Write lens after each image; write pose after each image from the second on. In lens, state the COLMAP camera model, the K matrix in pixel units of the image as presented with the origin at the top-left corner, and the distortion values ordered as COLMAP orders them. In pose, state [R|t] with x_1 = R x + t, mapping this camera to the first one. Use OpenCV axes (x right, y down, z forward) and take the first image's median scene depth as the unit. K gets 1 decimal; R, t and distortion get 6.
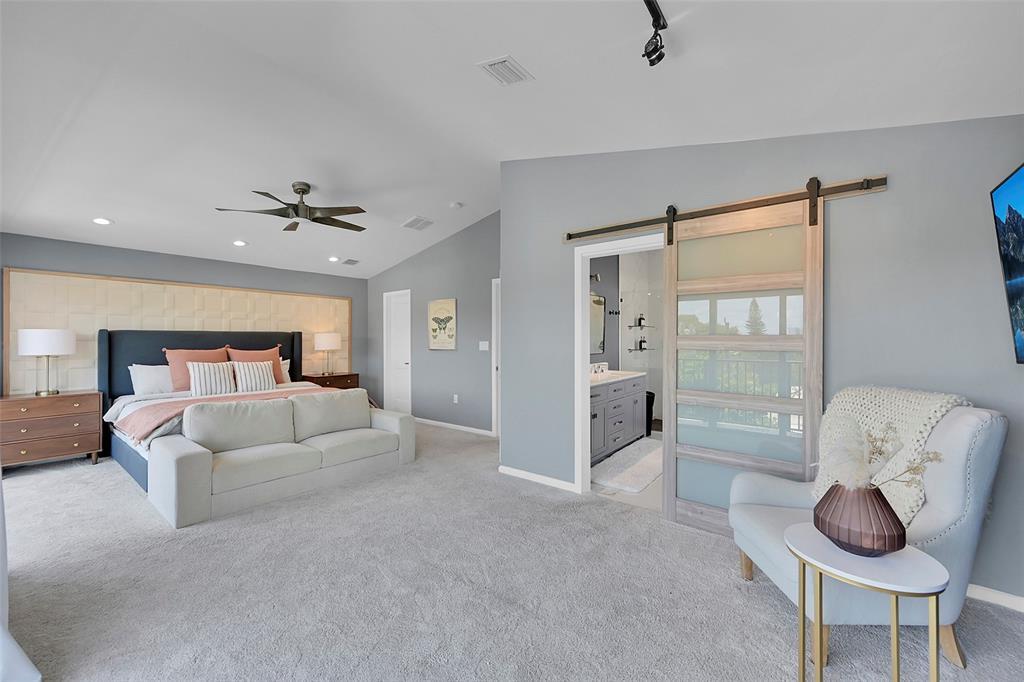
lens RADIAL K [[414.9, 0, 510.8], [0, 414.9, 338.1], [0, 0, 1]] dist [0.001522, 0.000197]
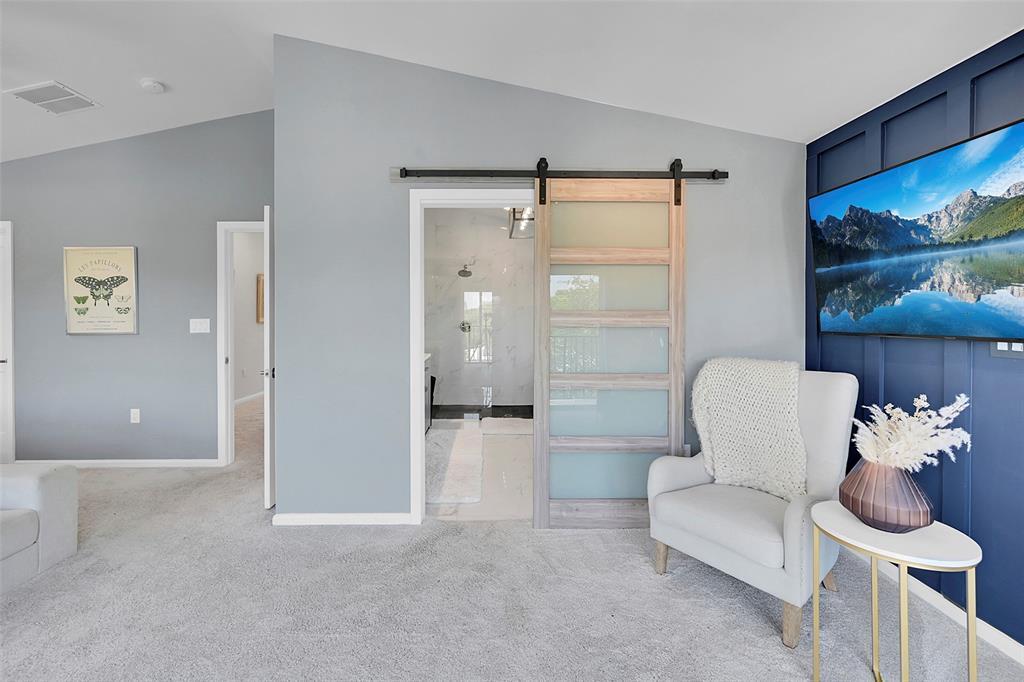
lens RADIAL K [[437.7, 0, 498.3], [0, 437.7, 315.3], [0, 0, 1]] dist [0.005130, -0.000827]
pose [[0.770704, -0.001599, 0.637192, -0.188060], [-0.000878, 0.999993, 0.003571, -0.000206], [-0.637193, -0.003312, 0.770697, 0.265291]]
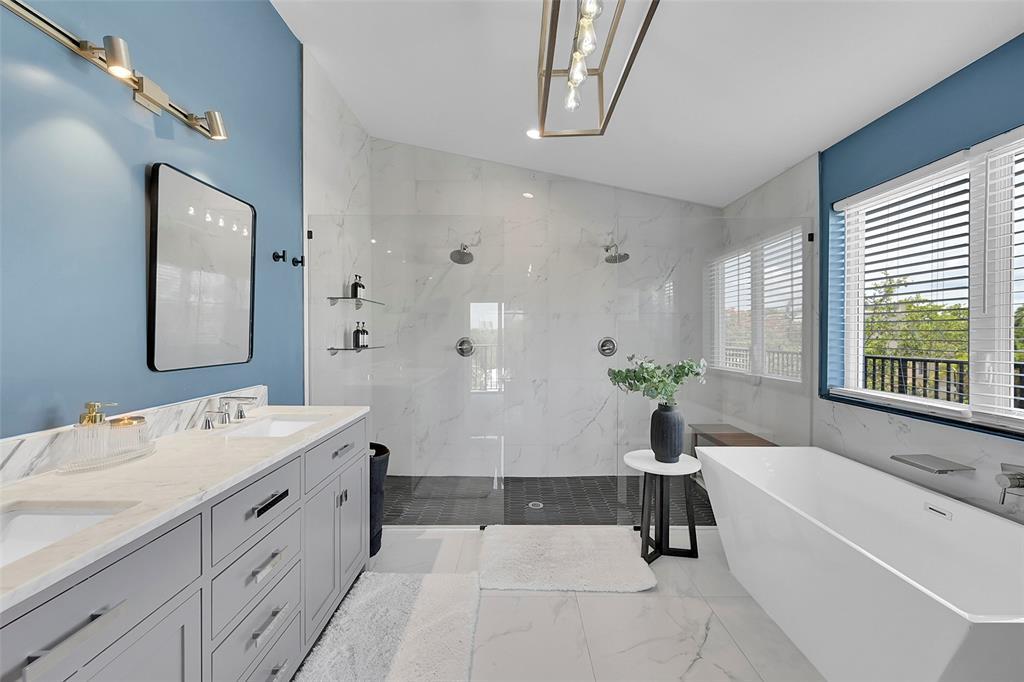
lens RADIAL K [[414.9, 0, 517.1], [0, 414.9, 339.0], [0, 0, 1]] dist [0.001522, 0.000197]
pose [[0.782307, -0.007773, 0.622845, 0.238644], [0.001886, 0.999947, 0.010111, 0.018186], [-0.622890, -0.006735, 0.782280, 0.761845]]
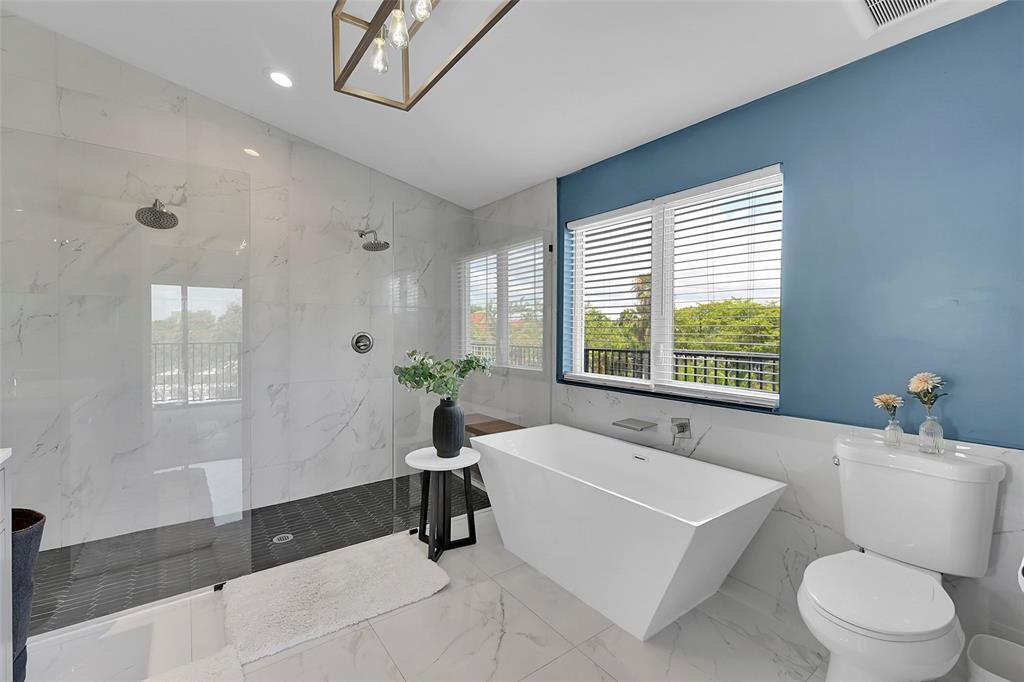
lens RADIAL K [[437.7, 0, 509.2], [0, 437.7, 339.1], [0, 0, 1]] dist [0.005130, -0.000827]
pose [[0.260392, -0.020101, 0.965294, 0.198299], [-0.002235, 0.999768, 0.021421, 0.018344], [-0.965501, -0.007736, 0.260286, 0.839592]]
